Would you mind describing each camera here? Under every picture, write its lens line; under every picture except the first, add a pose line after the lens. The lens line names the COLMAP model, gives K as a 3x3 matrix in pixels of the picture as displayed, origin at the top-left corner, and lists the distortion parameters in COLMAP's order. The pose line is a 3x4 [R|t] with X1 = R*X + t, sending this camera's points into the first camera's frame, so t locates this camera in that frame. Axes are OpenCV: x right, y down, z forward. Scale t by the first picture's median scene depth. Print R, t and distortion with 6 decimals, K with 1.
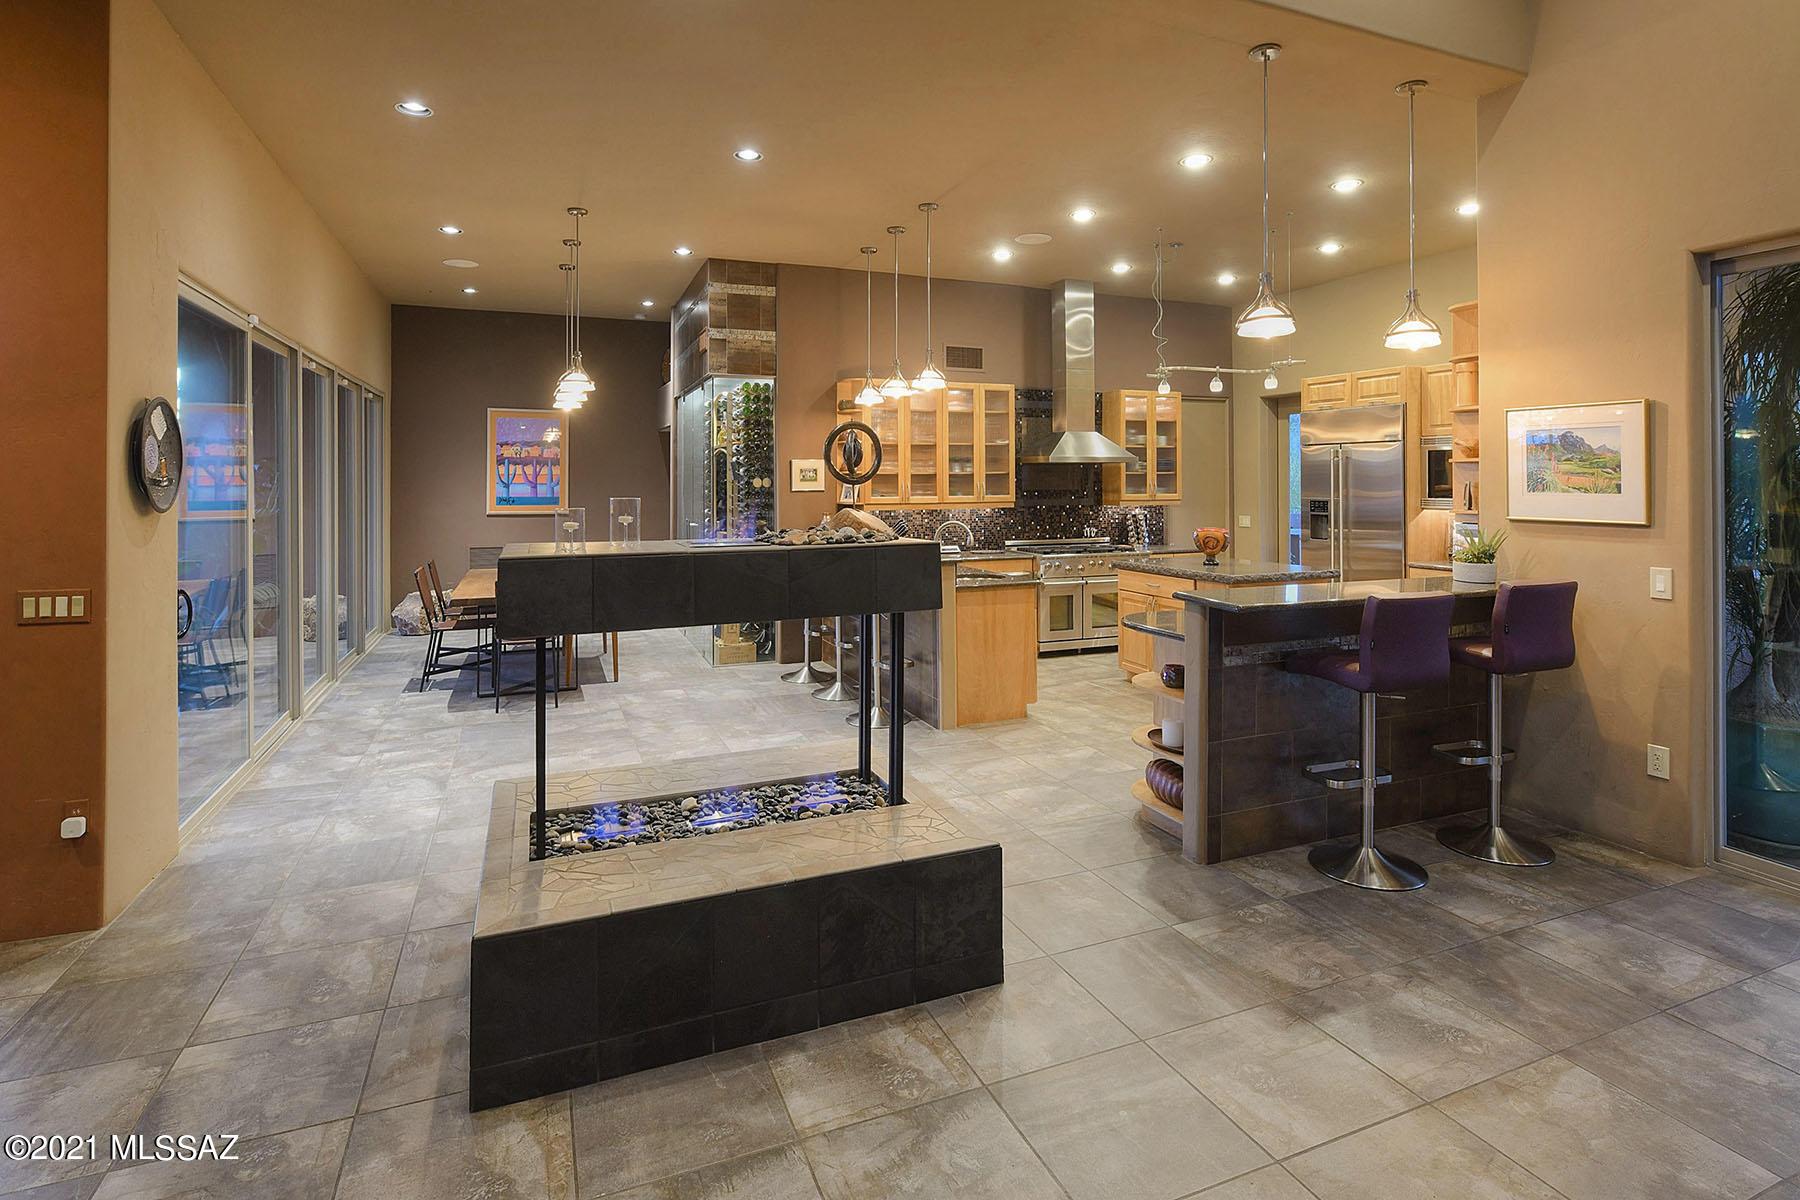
lens RADIAL K [[906.2, 0, 877.2], [0, 906.2, 468.2], [0, 0, 1]] dist [-0.000840, -0.000455]
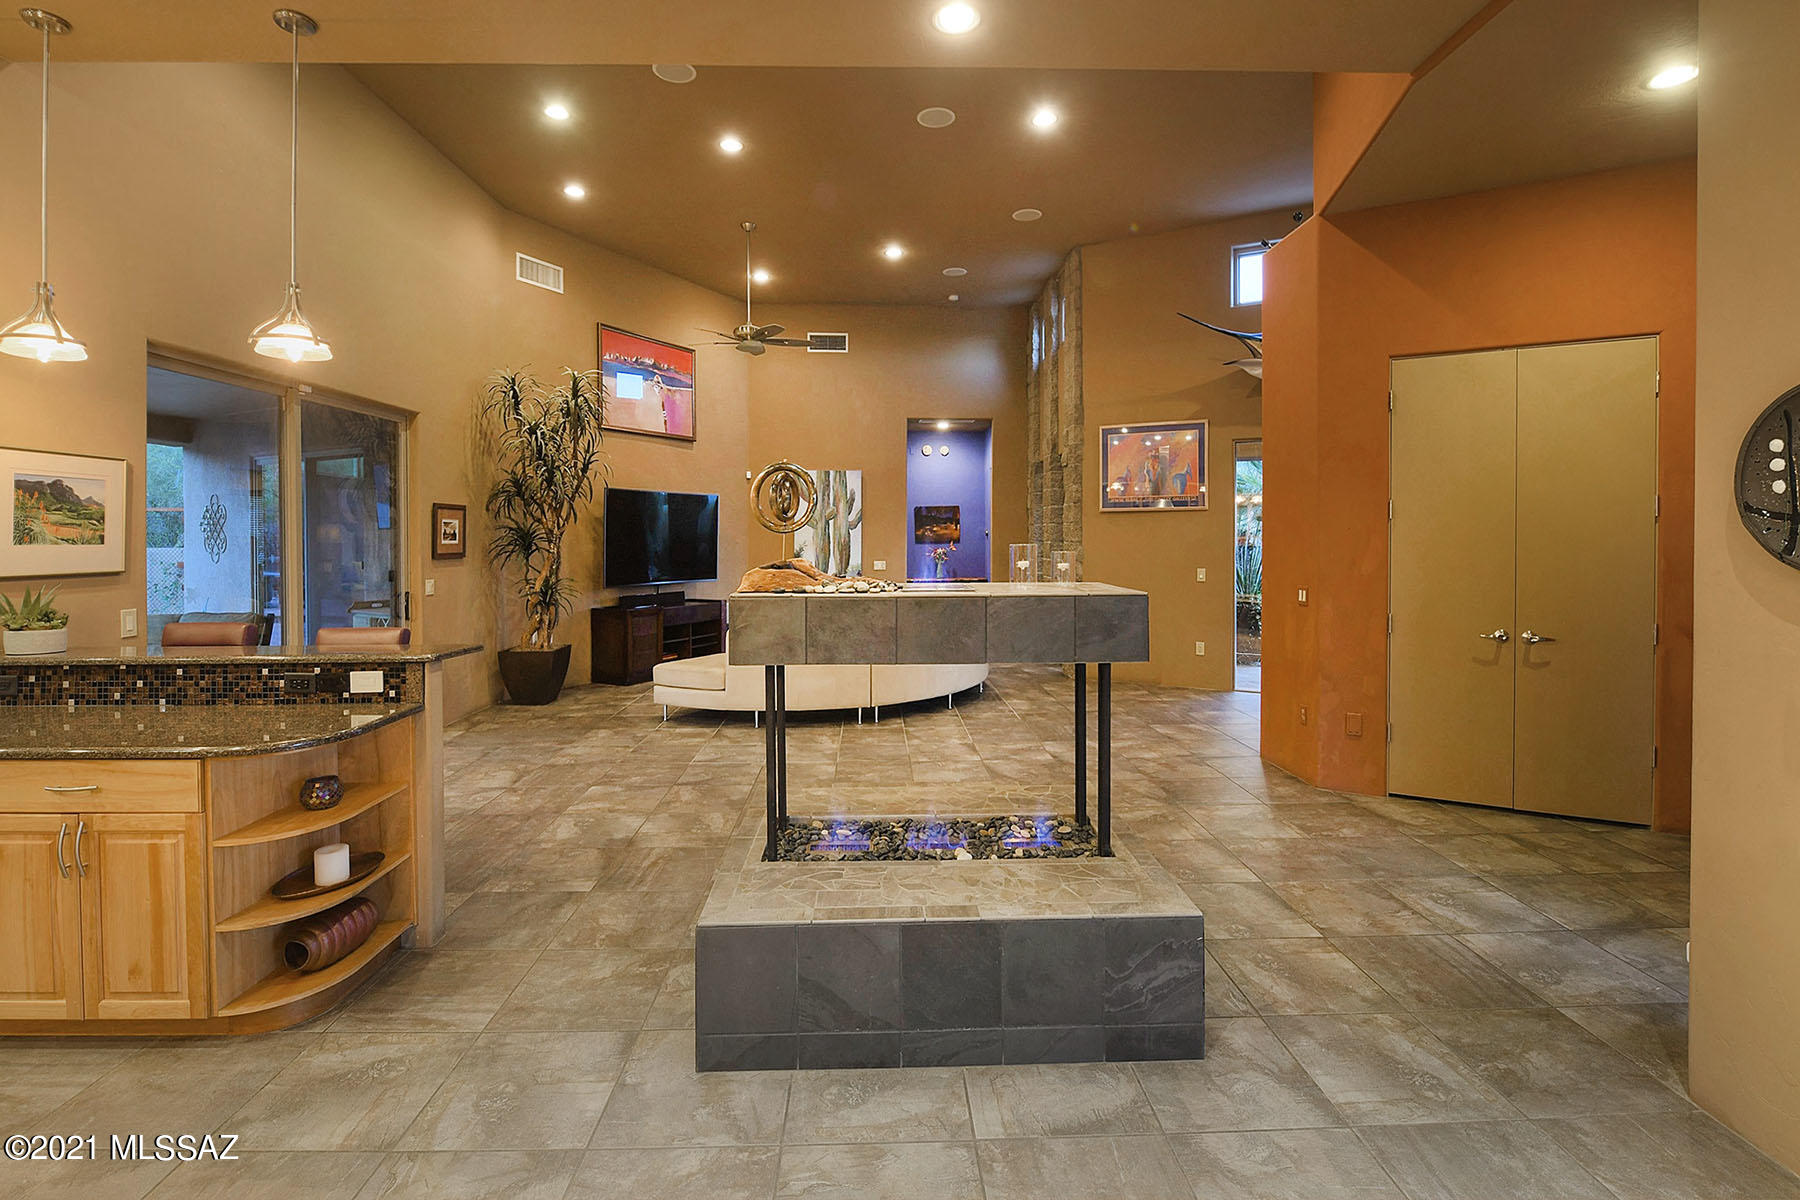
lens RADIAL K [[780.1, 0, 955.3], [0, 780.1, 537.0], [0, 0, 1]] dist [-0.015325, -0.000187]
pose [[-0.964711, 0.000406, 0.263312, -0.166880], [-0.003249, 0.999904, -0.013443, 0.013034], [-0.263292, -0.013824, -0.964617, 0.726191]]
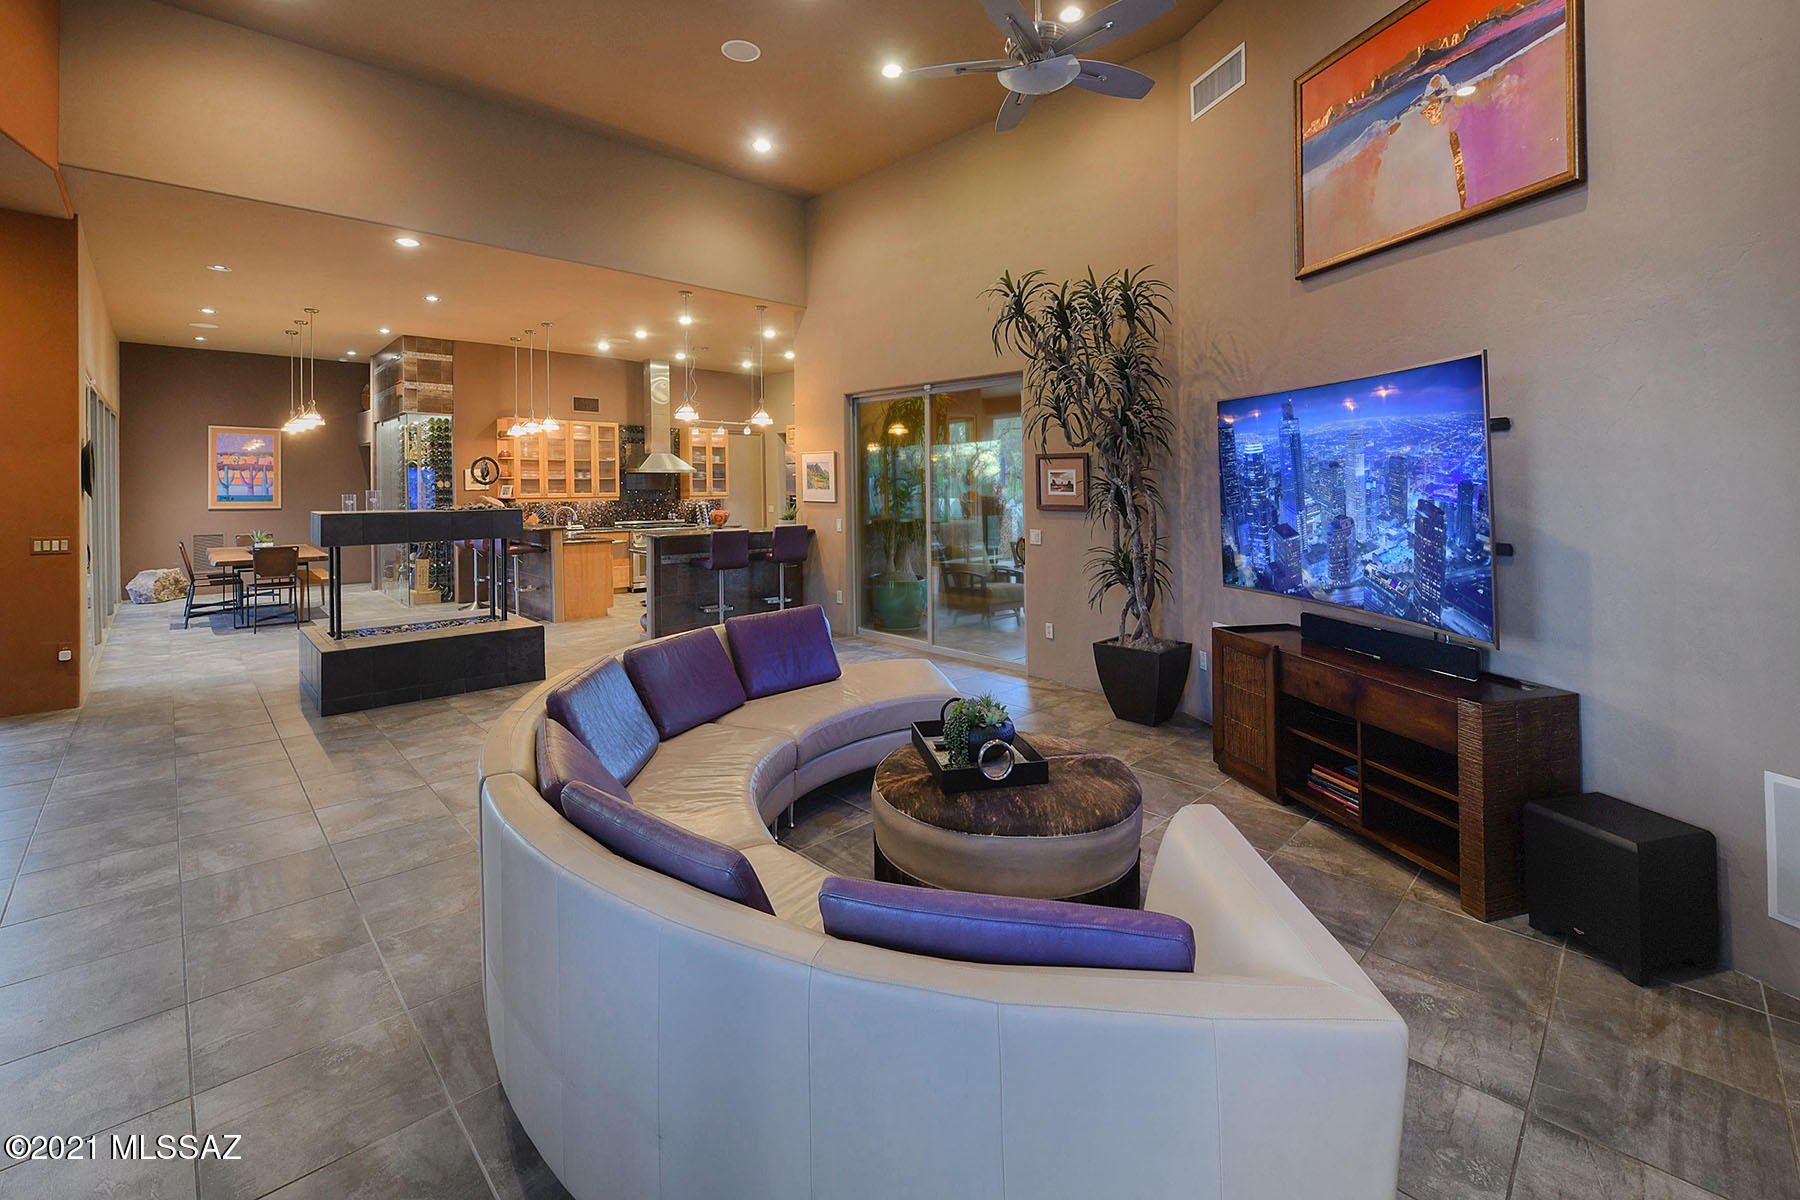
lens RADIAL K [[783.0, 0, 838.8], [0, 783.0, 499.1], [0, 0, 1]] dist [-0.020710, 0.000071]
pose [[0.943322, -0.003802, 0.331857, 0.062354], [-0.007280, 0.999457, 0.032144, -0.005917], [-0.331799, -0.032738, 0.942782, -0.436457]]
